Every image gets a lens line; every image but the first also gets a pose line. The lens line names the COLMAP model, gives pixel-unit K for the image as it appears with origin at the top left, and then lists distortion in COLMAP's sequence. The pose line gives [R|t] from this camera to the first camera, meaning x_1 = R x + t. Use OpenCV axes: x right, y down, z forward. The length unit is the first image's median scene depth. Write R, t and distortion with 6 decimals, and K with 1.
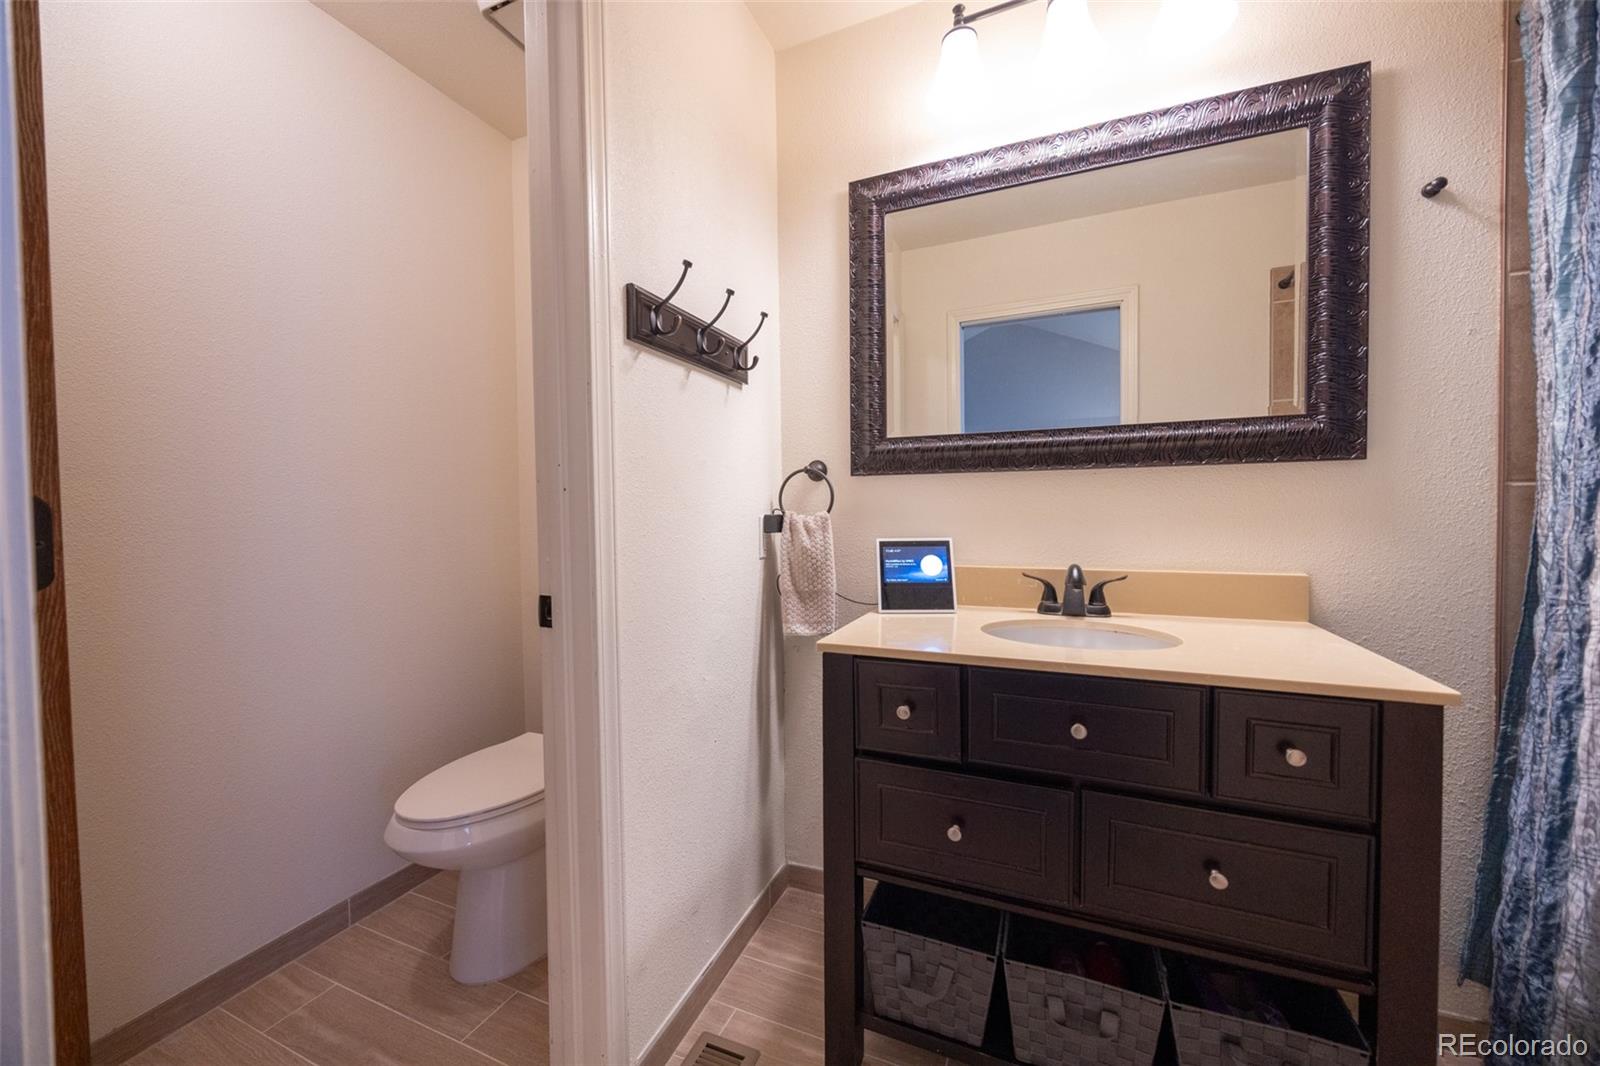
lens RADIAL K [[606.7, 0, 807.1], [0, 606.7, 524.7], [0, 0, 1]] dist [0.000352, -0.000451]
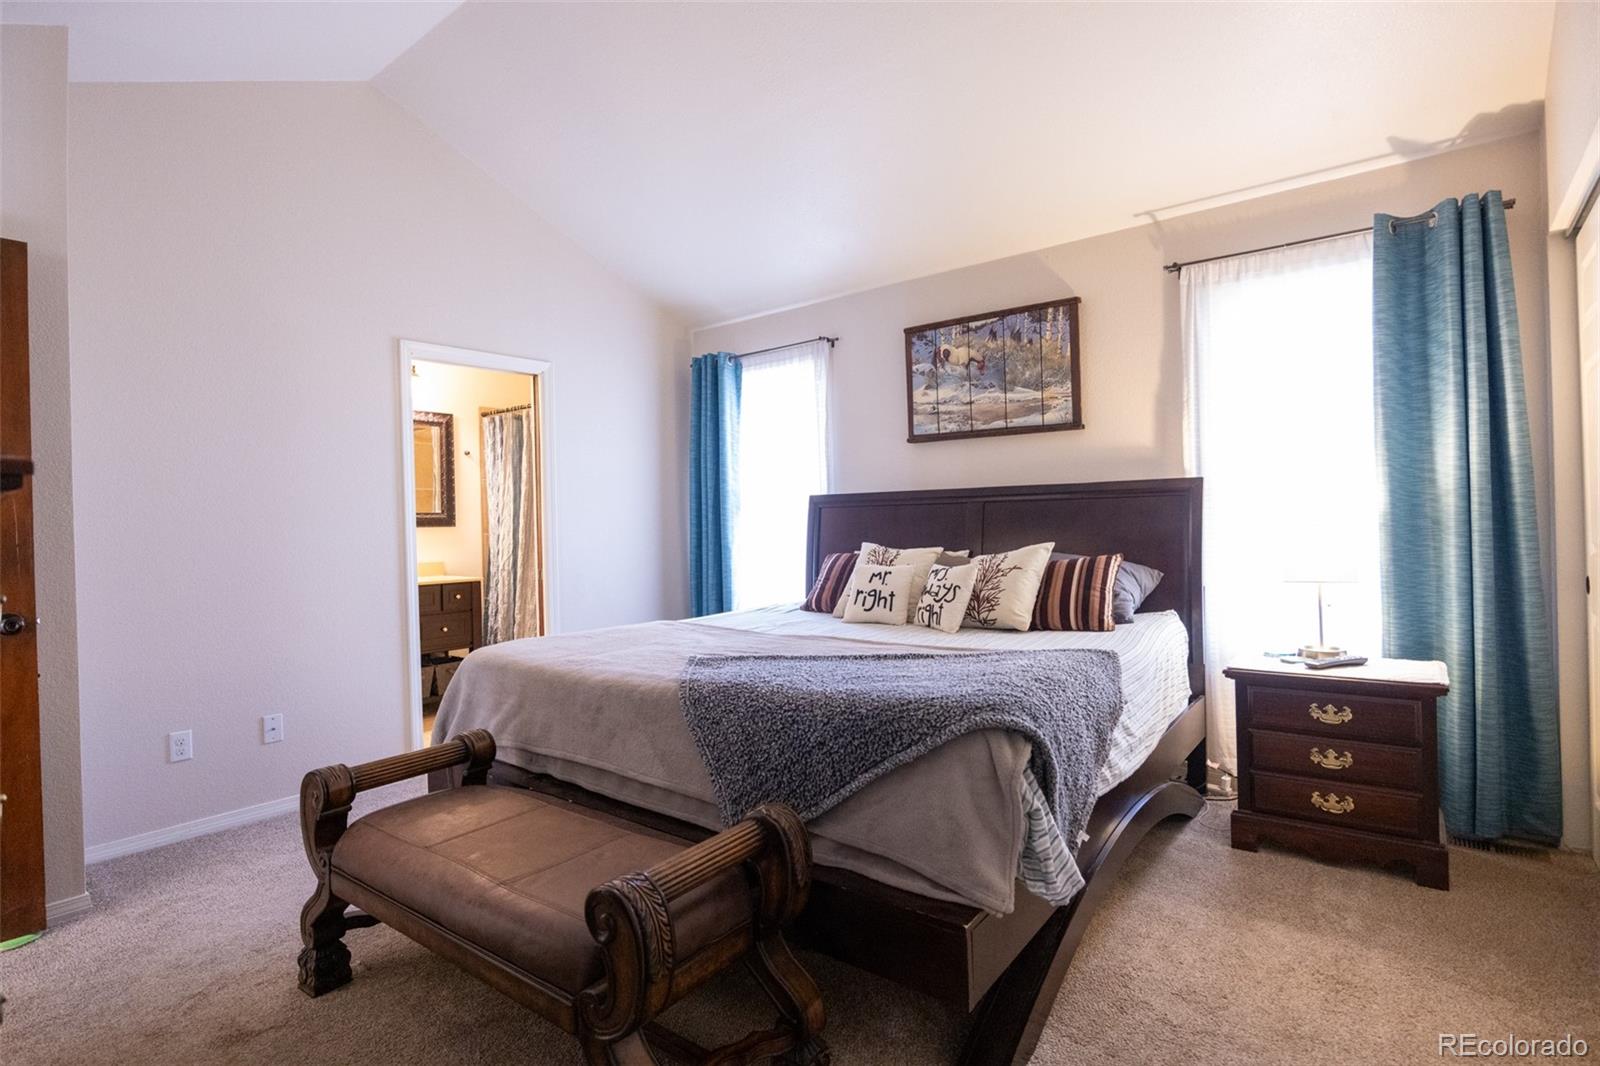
lens RADIAL K [[815.3, 0, 805.5], [0, 815.3, 529.4], [0, 0, 1]] dist [-0.000530, 0.000172]
pose [[0.280487, -0.003200, 0.959853, -3.057515], [0.032020, 0.999469, -0.006025, 0.000081], [-0.959324, 0.032424, 0.280440, -2.279606]]
